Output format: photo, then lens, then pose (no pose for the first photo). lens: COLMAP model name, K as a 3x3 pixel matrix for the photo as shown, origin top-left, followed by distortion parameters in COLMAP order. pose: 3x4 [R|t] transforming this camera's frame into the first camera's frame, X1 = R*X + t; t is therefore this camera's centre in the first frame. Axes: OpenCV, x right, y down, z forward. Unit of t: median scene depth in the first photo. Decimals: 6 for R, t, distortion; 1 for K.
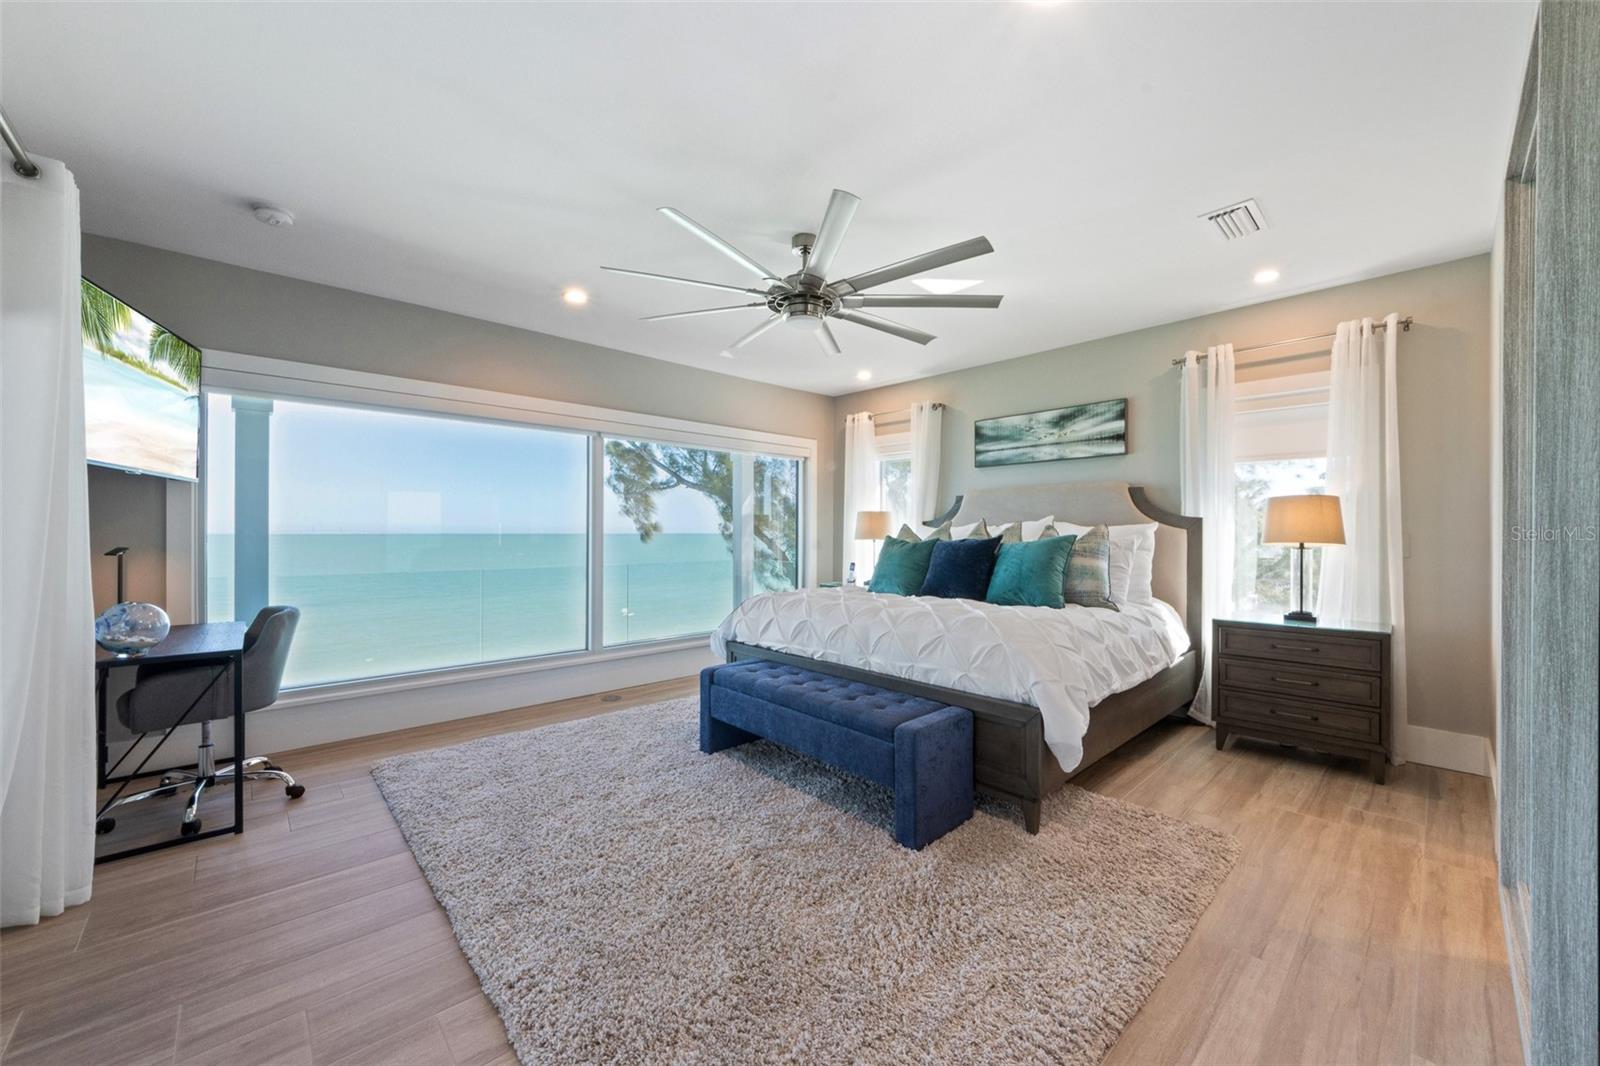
lens RADIAL K [[612.8, 0, 792.9], [0, 612.8, 529.7], [0, 0, 1]] dist [-0.007863, 0.002254]
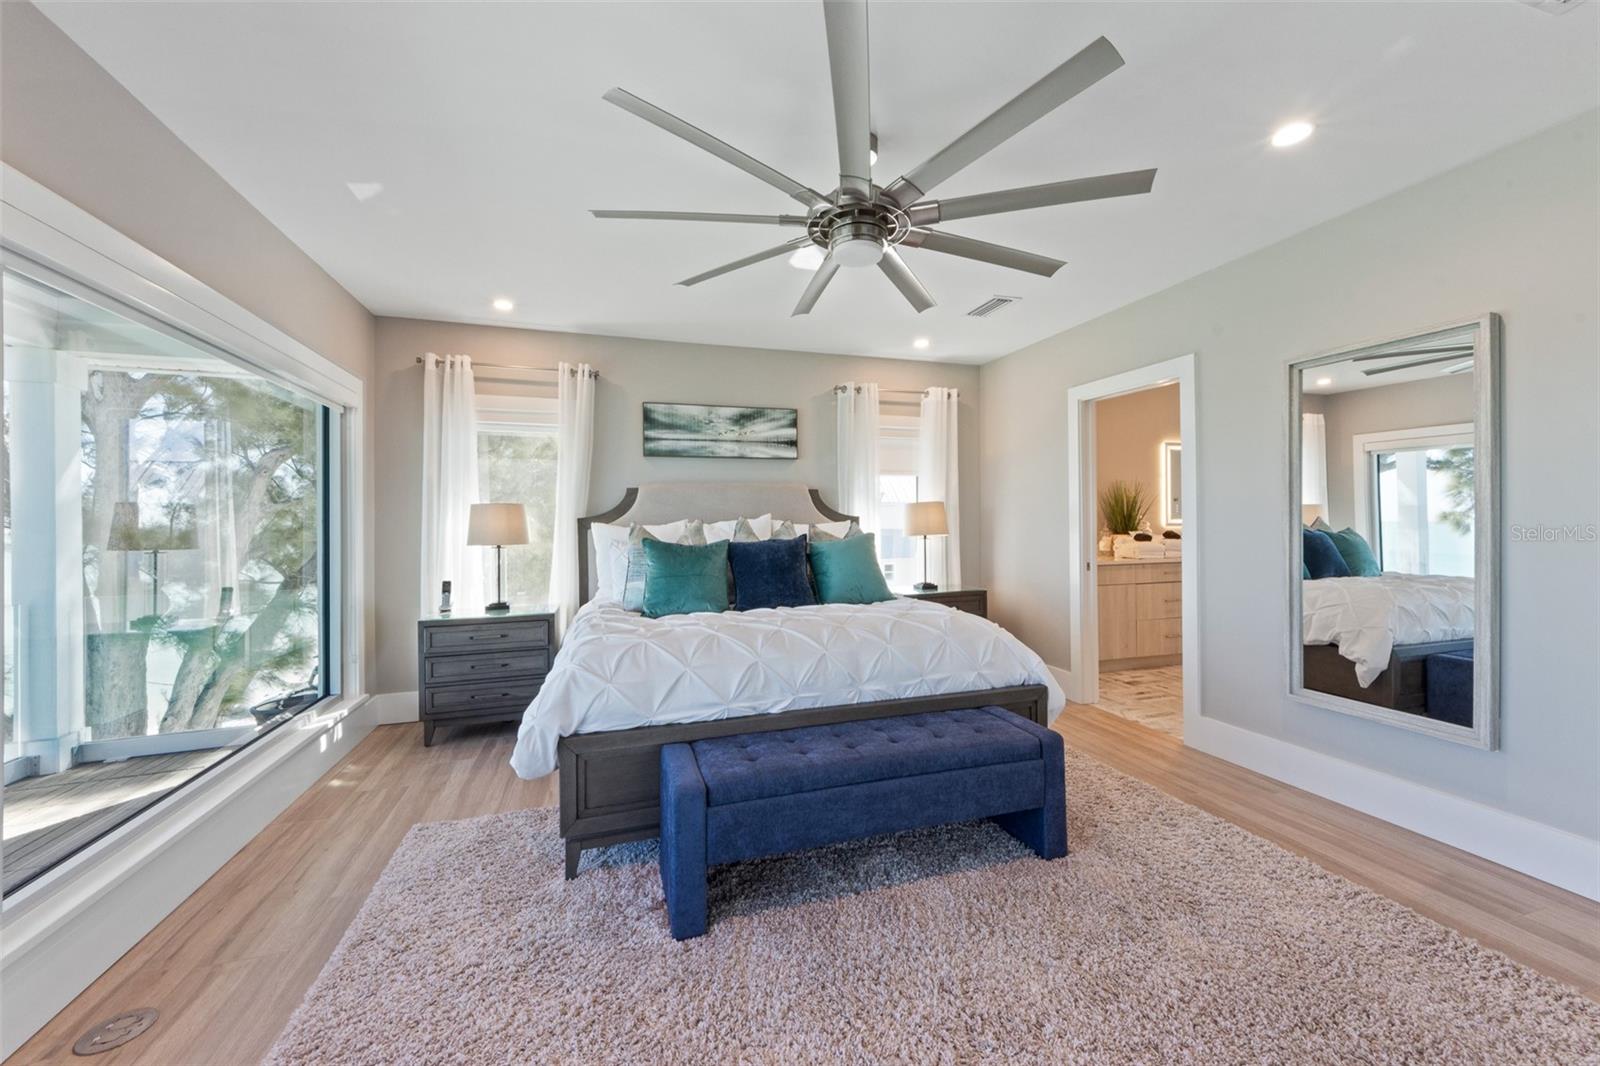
lens RADIAL K [[612.8, 0, 800.7], [0, 612.8, 527.7], [0, 0, 1]] dist [-0.007863, 0.002254]
pose [[0.408129, -0.005769, 0.912906, -0.443441], [0.009437, 0.999953, 0.002100, -0.002065], [-0.912876, 0.007758, 0.408164, 0.512696]]
